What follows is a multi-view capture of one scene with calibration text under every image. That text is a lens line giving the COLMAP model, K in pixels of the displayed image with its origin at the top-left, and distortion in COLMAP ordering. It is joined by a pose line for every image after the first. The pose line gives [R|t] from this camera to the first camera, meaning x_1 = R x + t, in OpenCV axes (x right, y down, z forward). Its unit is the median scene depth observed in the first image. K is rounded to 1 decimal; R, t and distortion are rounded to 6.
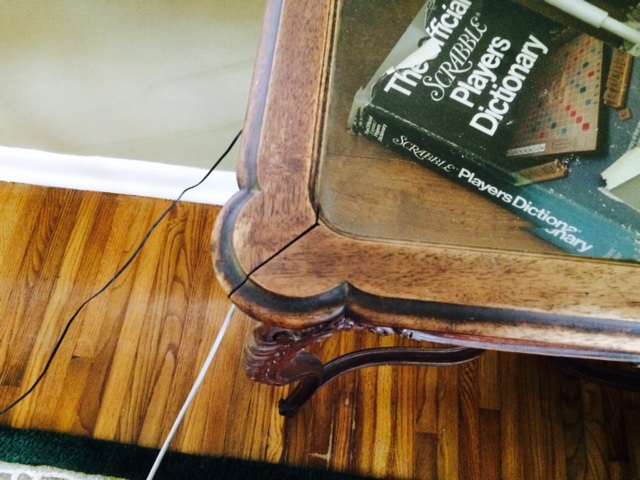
lens RADIAL K [[532.7, 0, 317.4], [0, 532.7, 237.2], [0, 0, 1]] dist [0.025952, -0.045315]
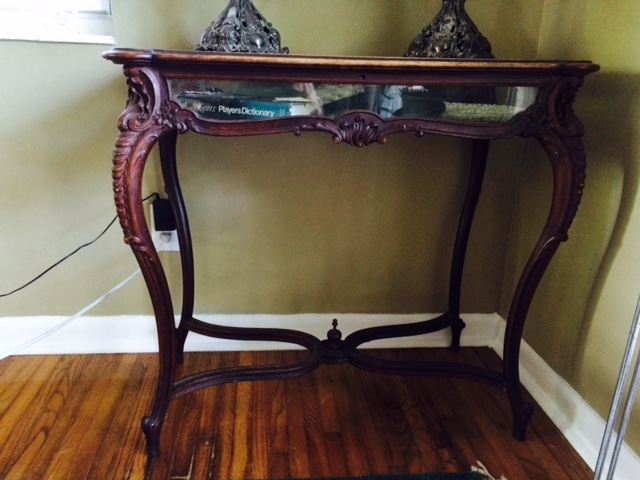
lens RADIAL K [[532.7, 0, 317.8], [0, 532.7, 242.1], [0, 0, 1]] dist [0.025952, -0.045315]
pose [[0.978380, -0.054818, 0.199418, 0.083149], [0.182018, 0.686038, -0.704429, 0.857434], [-0.098193, 0.725497, 0.681184, -0.087576]]
